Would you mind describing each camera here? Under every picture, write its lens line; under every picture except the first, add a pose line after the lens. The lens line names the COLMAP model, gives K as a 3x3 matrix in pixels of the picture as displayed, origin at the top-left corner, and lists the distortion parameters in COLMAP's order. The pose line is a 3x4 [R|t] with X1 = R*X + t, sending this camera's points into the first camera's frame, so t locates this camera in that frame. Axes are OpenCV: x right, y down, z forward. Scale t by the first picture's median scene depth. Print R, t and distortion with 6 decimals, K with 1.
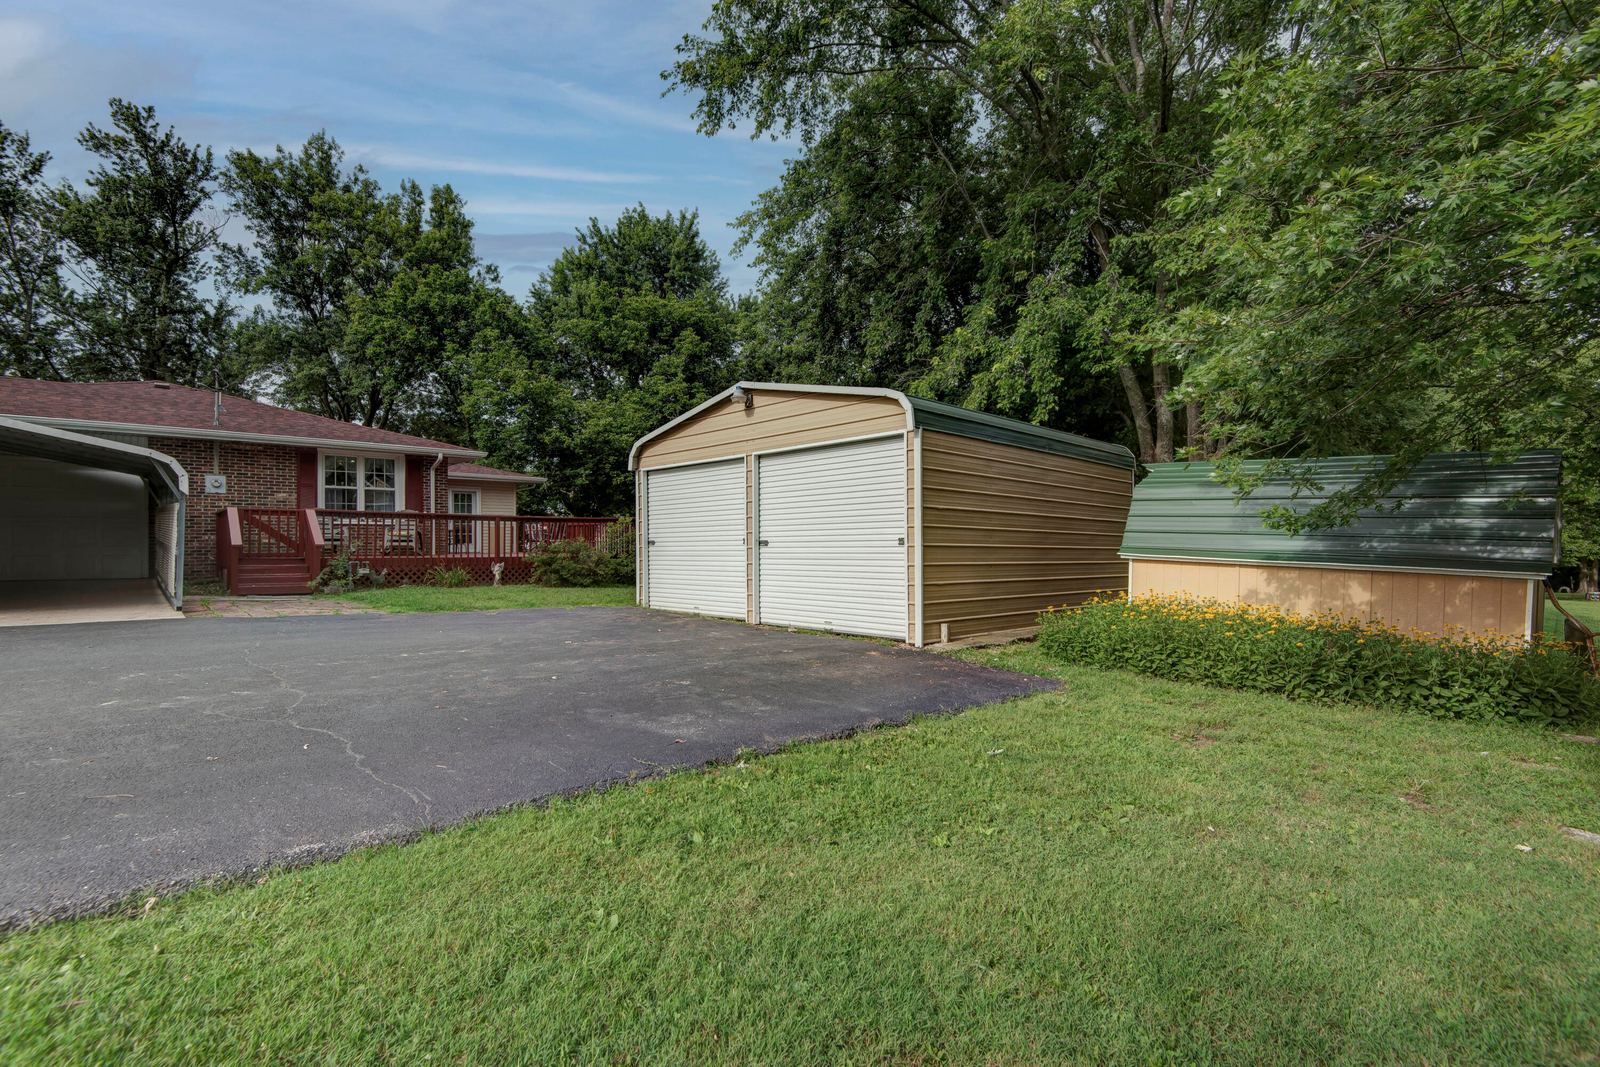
lens RADIAL K [[738.9, 0, 792.0], [0, 738.9, 539.7], [0, 0, 1]] dist [0.026739, -0.011557]
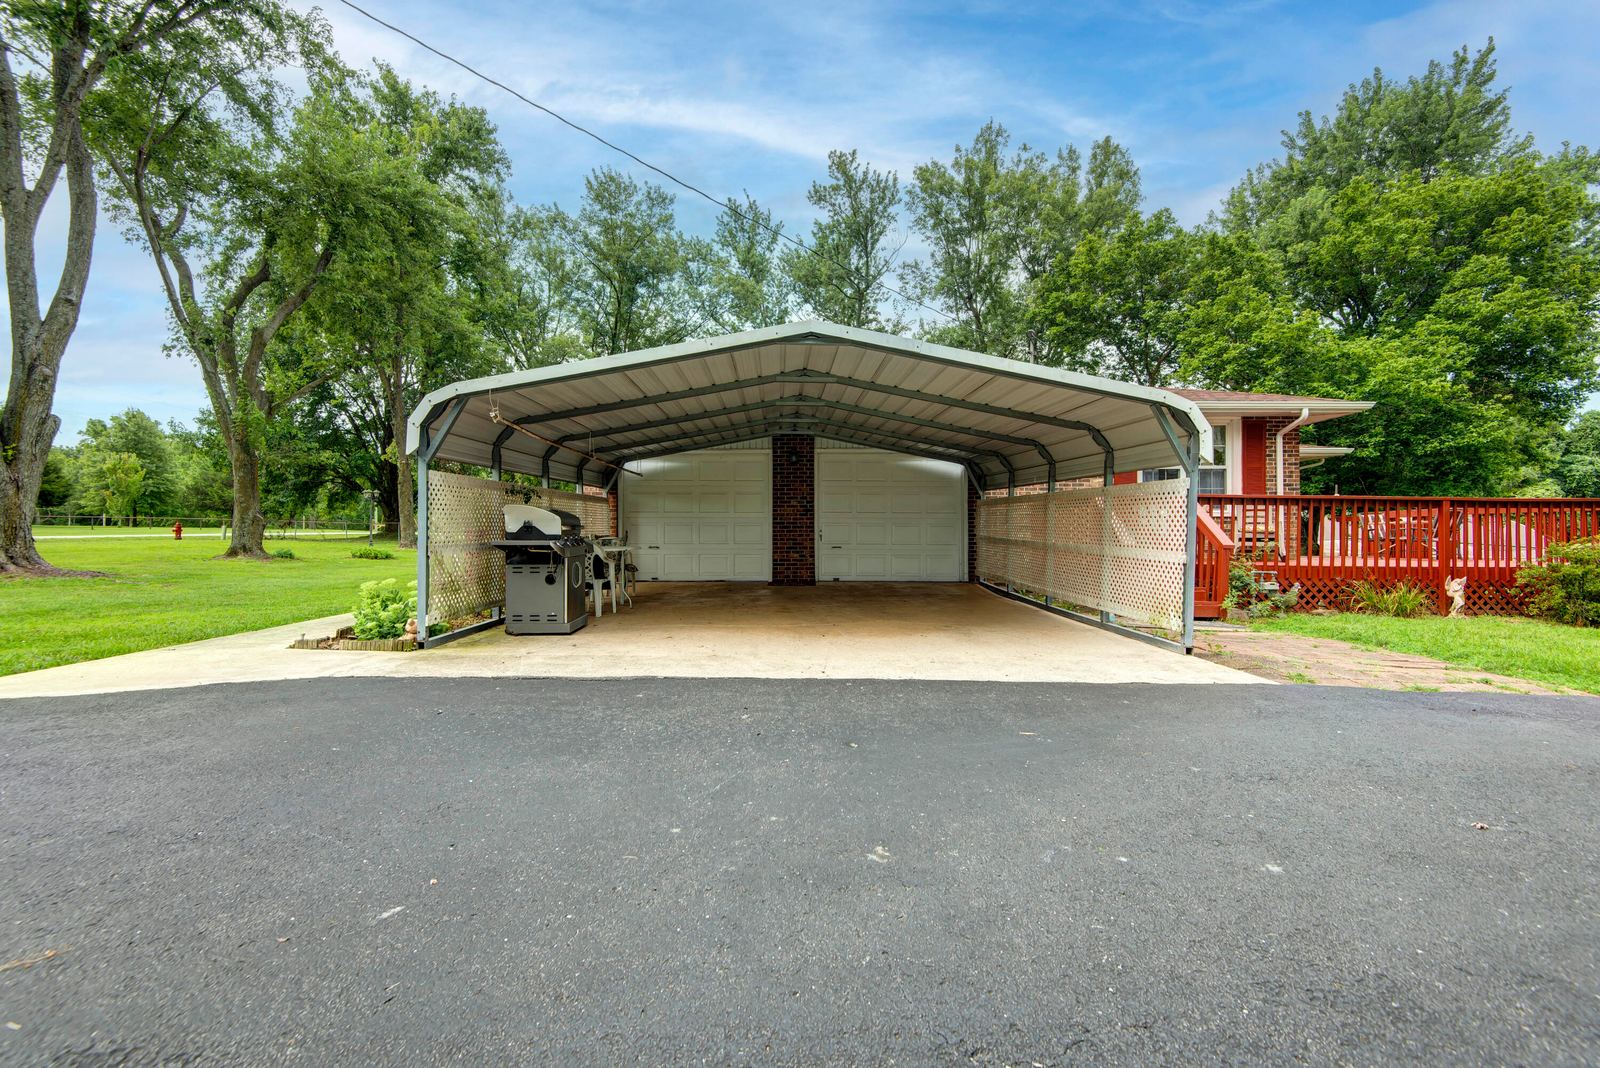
lens RADIAL K [[738.9, 0, 794.7], [0, 738.9, 544.2], [0, 0, 1]] dist [0.026739, -0.011557]
pose [[0.758569, -0.000935, -0.651592, -0.194002], [0.004901, 0.999979, 0.004271, 0.000059], [0.651574, -0.006434, 0.758558, 0.099212]]
